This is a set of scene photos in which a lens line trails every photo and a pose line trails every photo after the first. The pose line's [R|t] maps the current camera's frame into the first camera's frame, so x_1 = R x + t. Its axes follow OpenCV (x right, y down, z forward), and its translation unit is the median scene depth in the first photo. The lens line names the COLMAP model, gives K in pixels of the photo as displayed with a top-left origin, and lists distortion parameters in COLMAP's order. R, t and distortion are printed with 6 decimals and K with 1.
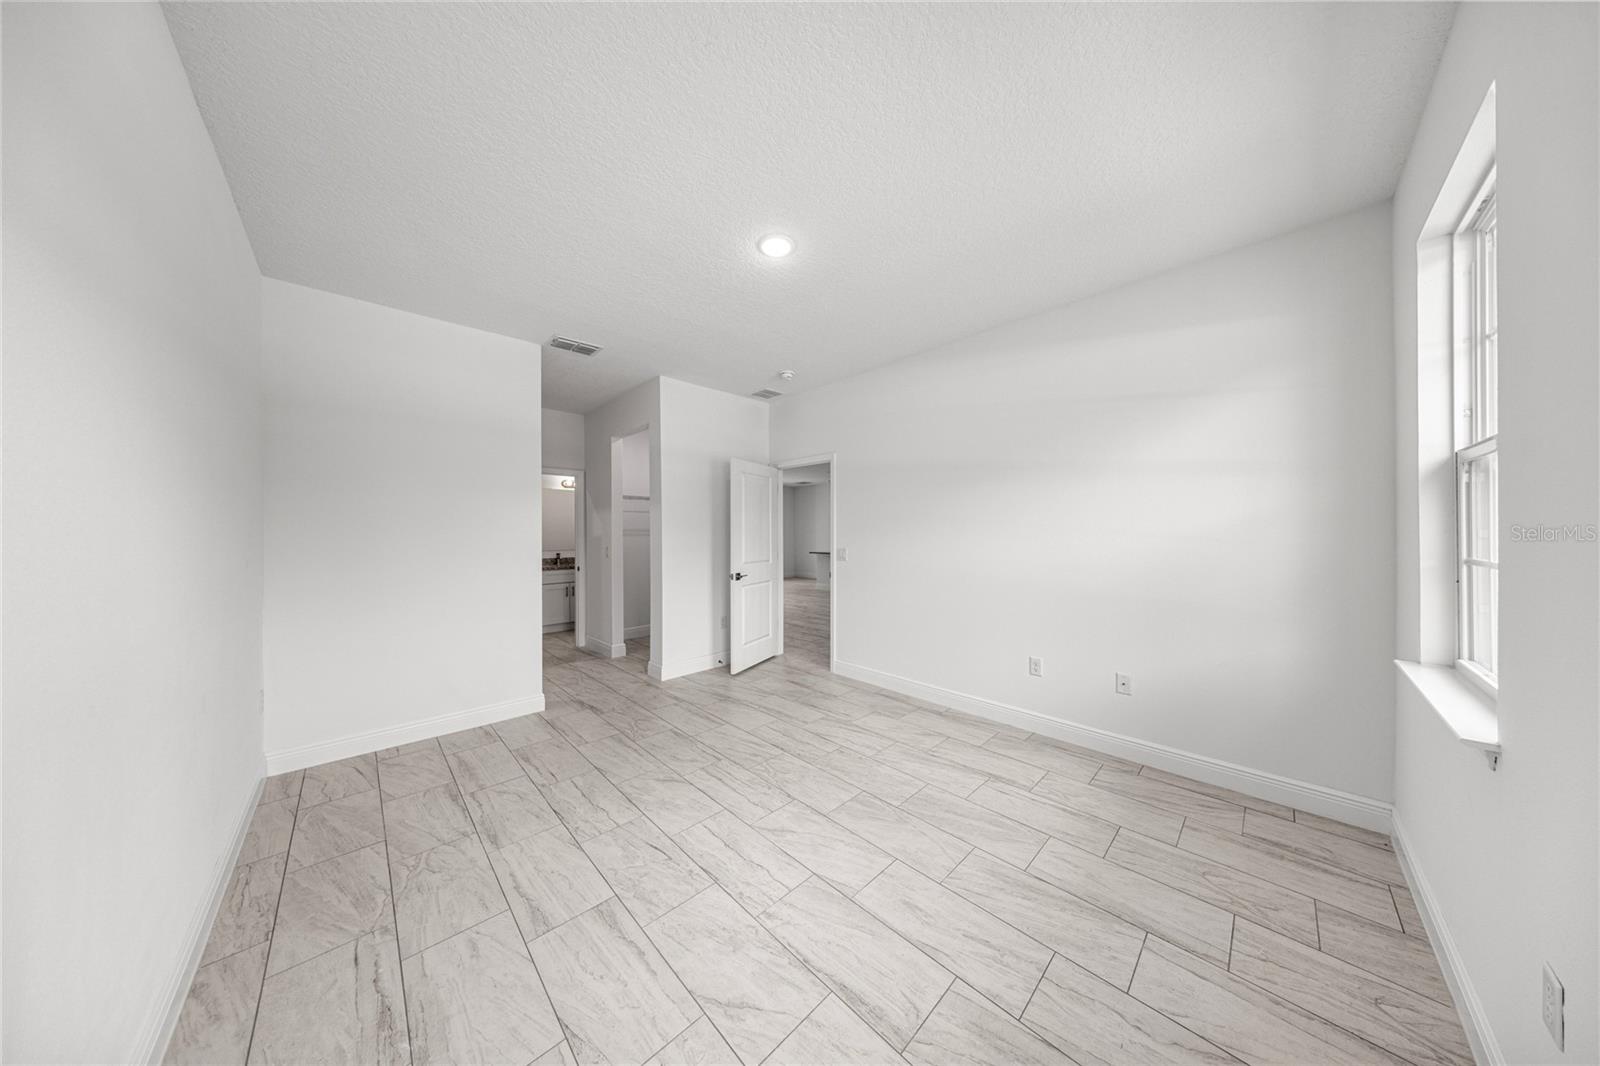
lens RADIAL K [[465.6, 0, 794.8], [0, 465.6, 535.8], [0, 0, 1]] dist [-0.011782, 0.000026]
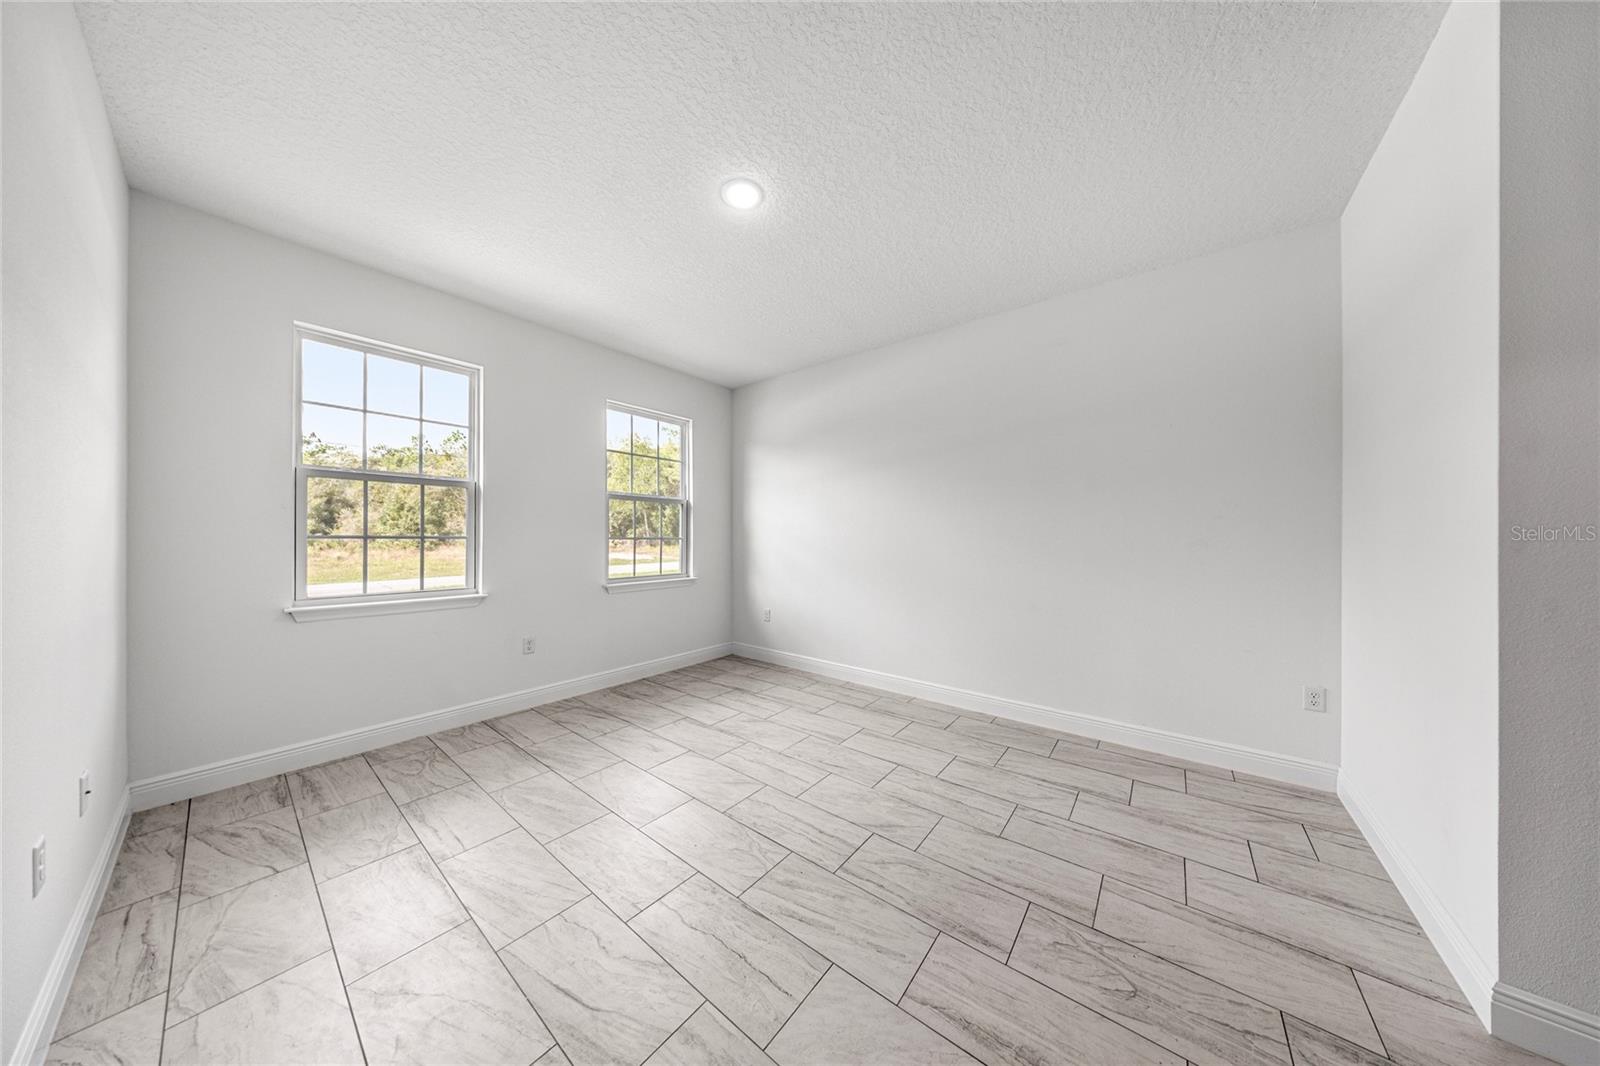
lens RADIAL K [[465.6, 0, 794.8], [0, 465.6, 535.8], [0, 0, 1]] dist [-0.011782, 0.000026]
pose [[-0.991576, 0.001822, -0.129510, -0.021971], [0.001620, 0.999997, 0.001666, 0.038997], [0.129513, 0.001442, -0.991577, 2.002908]]
